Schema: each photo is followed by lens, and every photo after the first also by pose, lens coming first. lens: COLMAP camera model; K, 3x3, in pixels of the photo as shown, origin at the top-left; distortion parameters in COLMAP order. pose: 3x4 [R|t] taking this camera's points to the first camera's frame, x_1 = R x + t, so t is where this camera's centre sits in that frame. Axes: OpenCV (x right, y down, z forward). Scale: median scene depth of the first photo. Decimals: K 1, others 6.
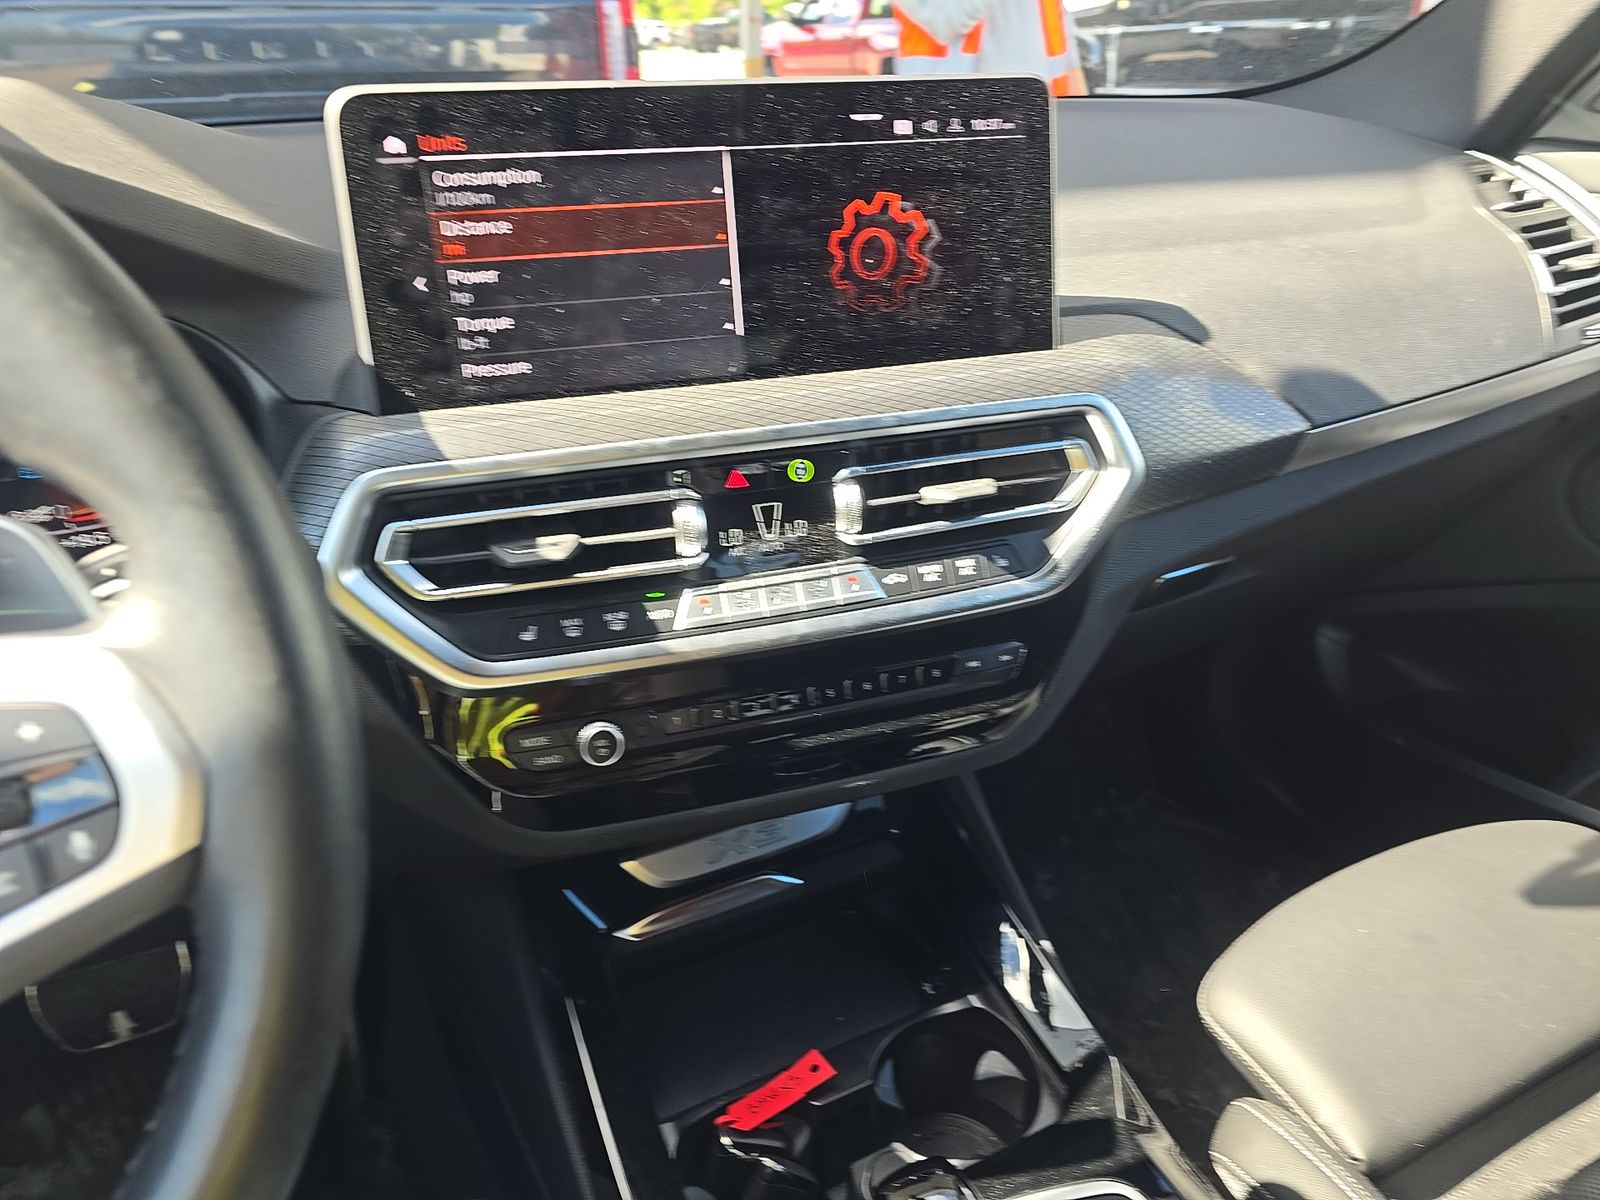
lens RADIAL K [[1056.8, 0, 800.0], [0, 1056.8, 600.0], [0, 0, 1]] dist [0.024840, -0.027385]
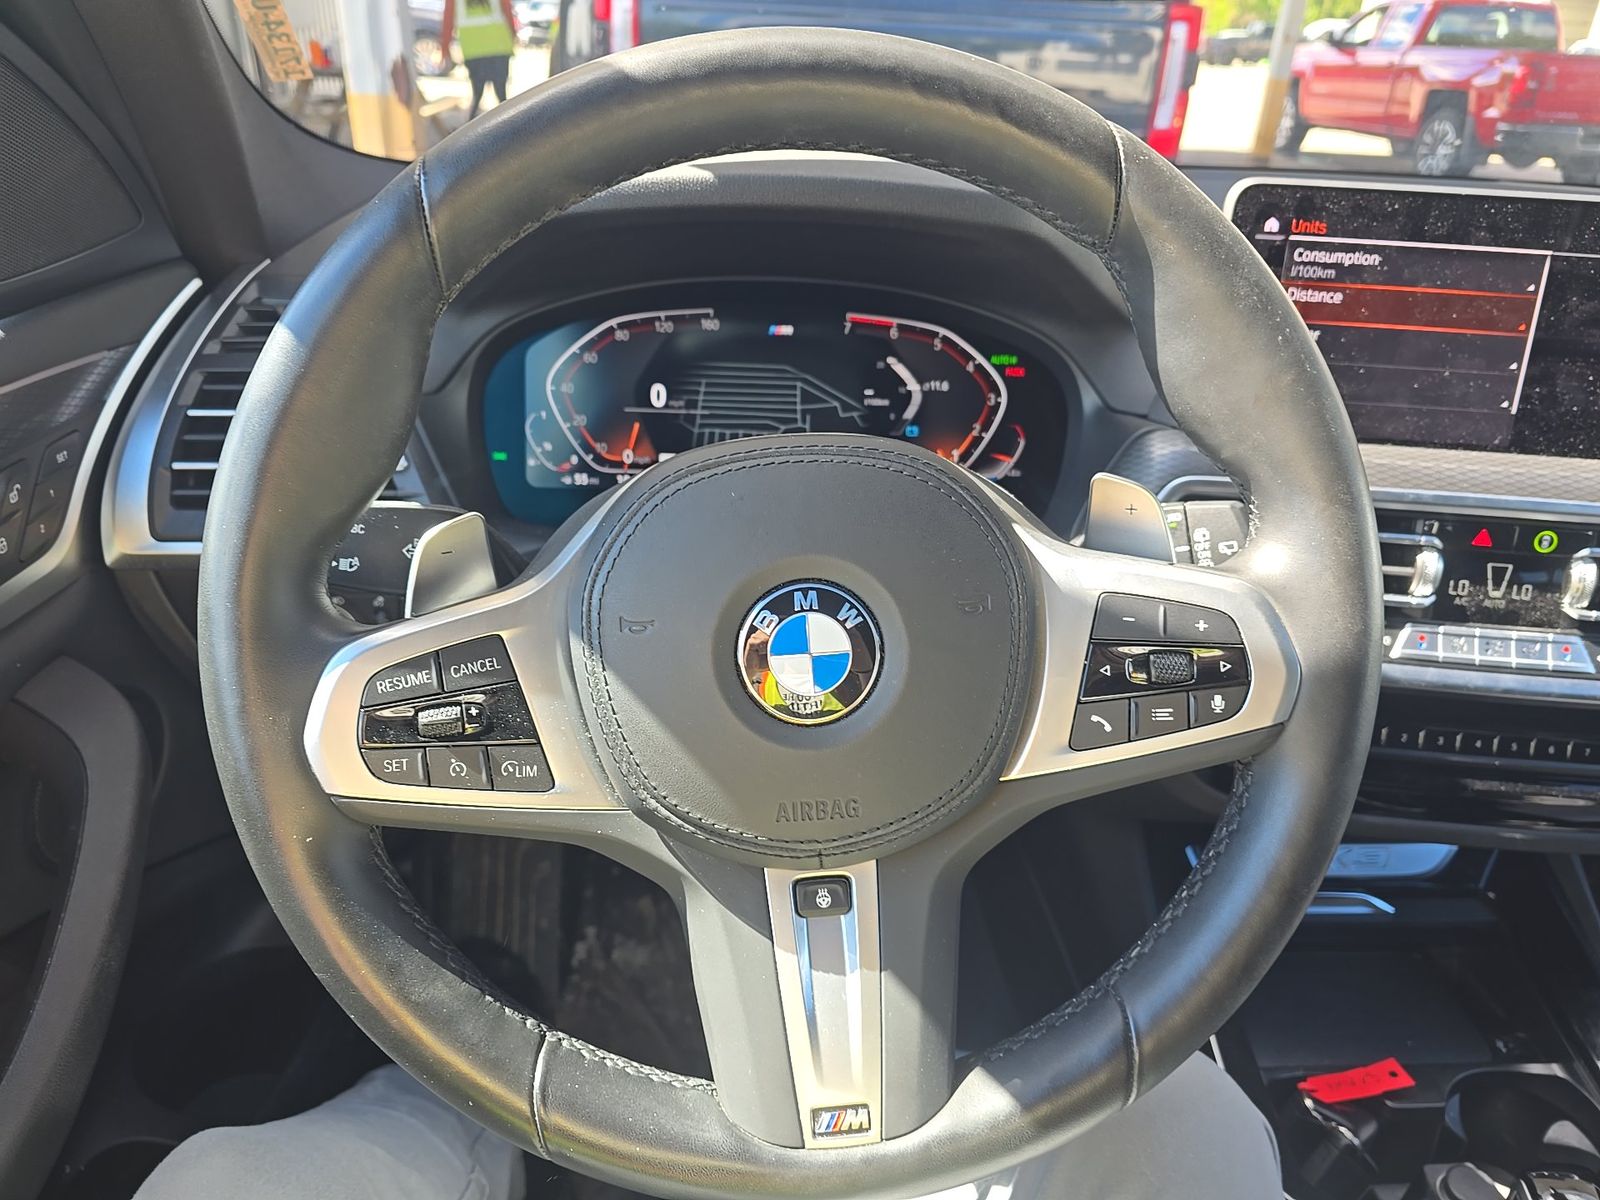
lens RADIAL K [[1079.6, 0, 804.1], [0, 1079.6, 595.1], [0, 0, 1]] dist [0.005473, -0.021033]
pose [[0.919140, 0.219121, -0.327366, -0.327307], [-0.222849, 0.974490, 0.026583, 0.073349], [0.324840, 0.048519, 0.944524, -0.309124]]
